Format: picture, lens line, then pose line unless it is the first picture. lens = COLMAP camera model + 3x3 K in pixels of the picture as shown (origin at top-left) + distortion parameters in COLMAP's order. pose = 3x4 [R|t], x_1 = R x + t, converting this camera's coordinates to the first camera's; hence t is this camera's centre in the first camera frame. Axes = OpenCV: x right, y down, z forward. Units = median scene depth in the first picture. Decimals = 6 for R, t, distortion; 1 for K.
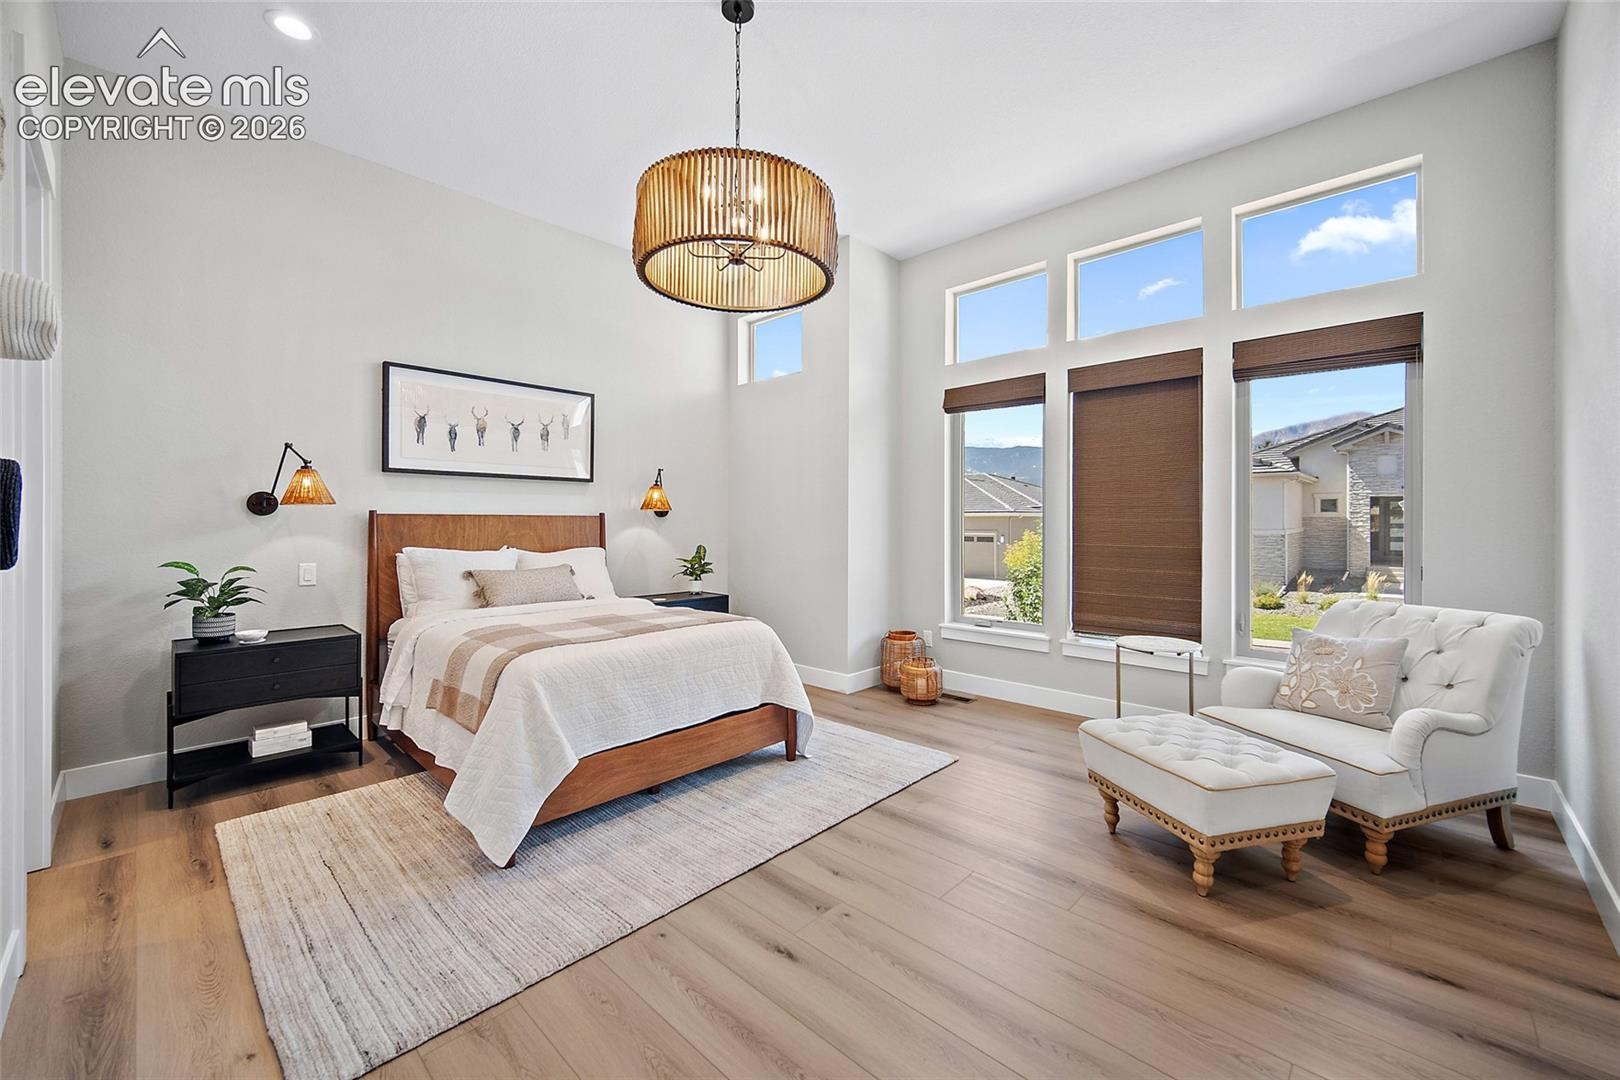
lens RADIAL K [[641.7, 0, 814.8], [0, 641.7, 528.6], [0, 0, 1]] dist [-0.004059, -0.000288]
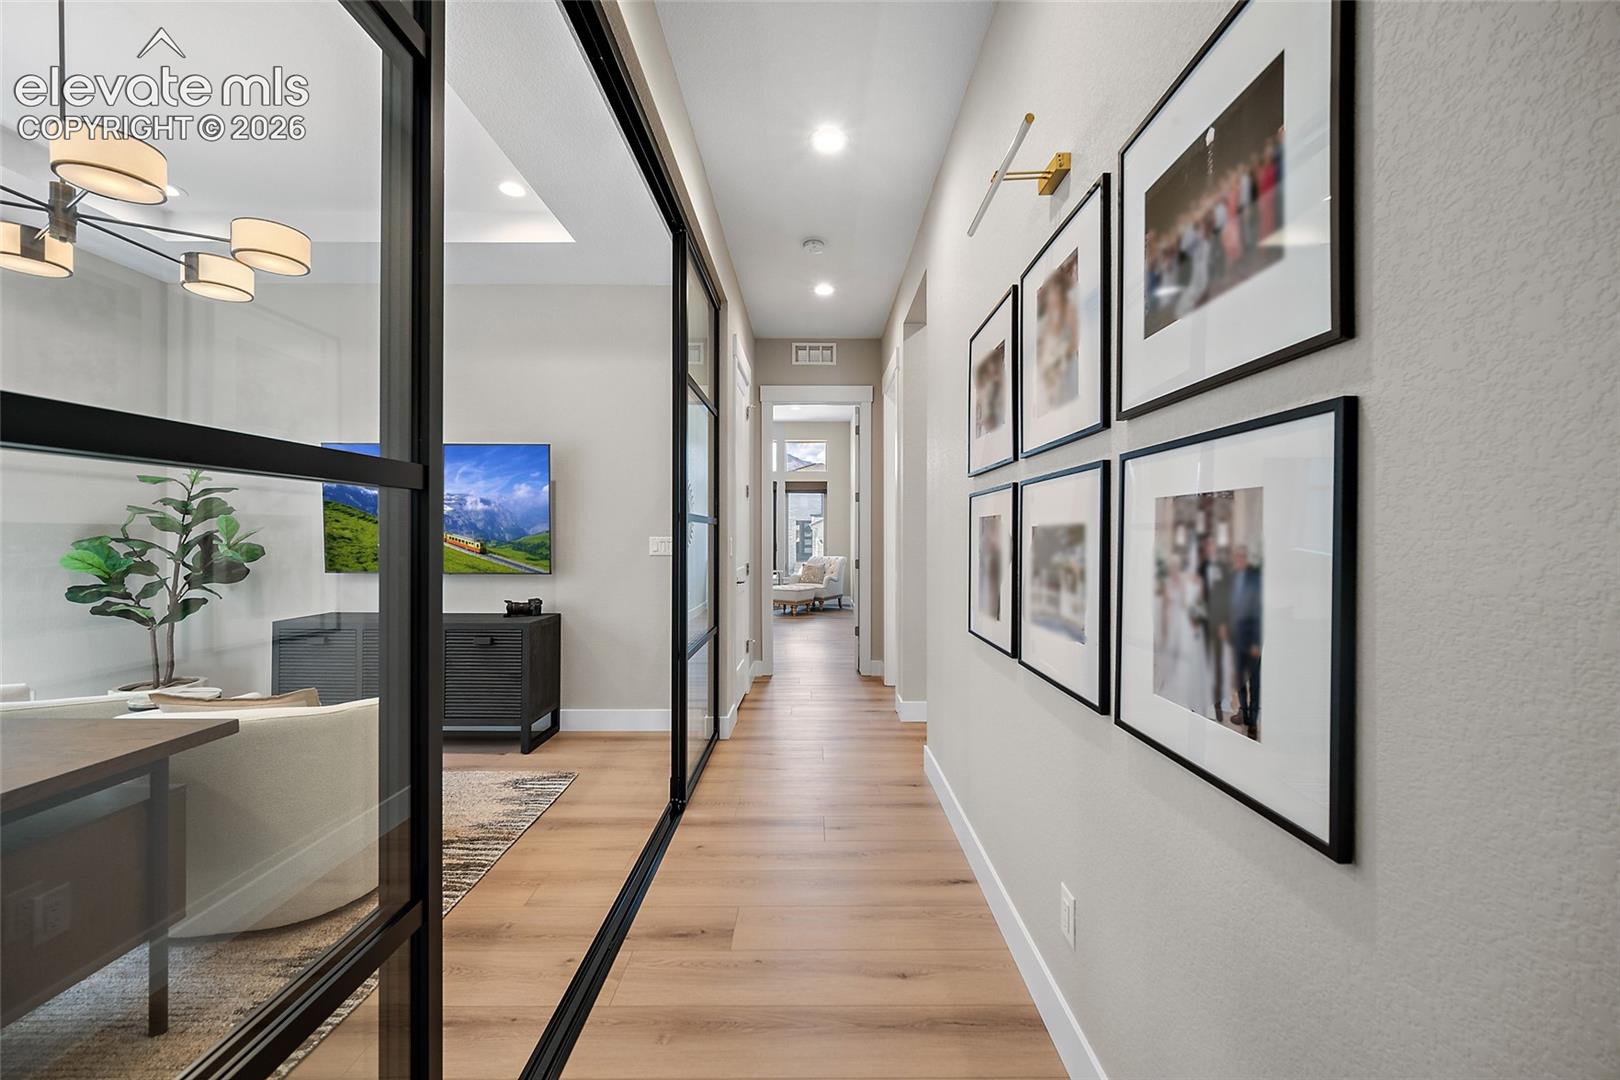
lens RADIAL K [[627.8, 0, 827.8], [0, 627.8, 513.8], [0, 0, 1]] dist [0.000443, 0.000092]
pose [[0.713472, 0.025656, 0.700214, -1.665553], [0.005420, 0.999097, -0.042129, 0.015768], [-0.700663, 0.033853, 0.712689, -1.673491]]
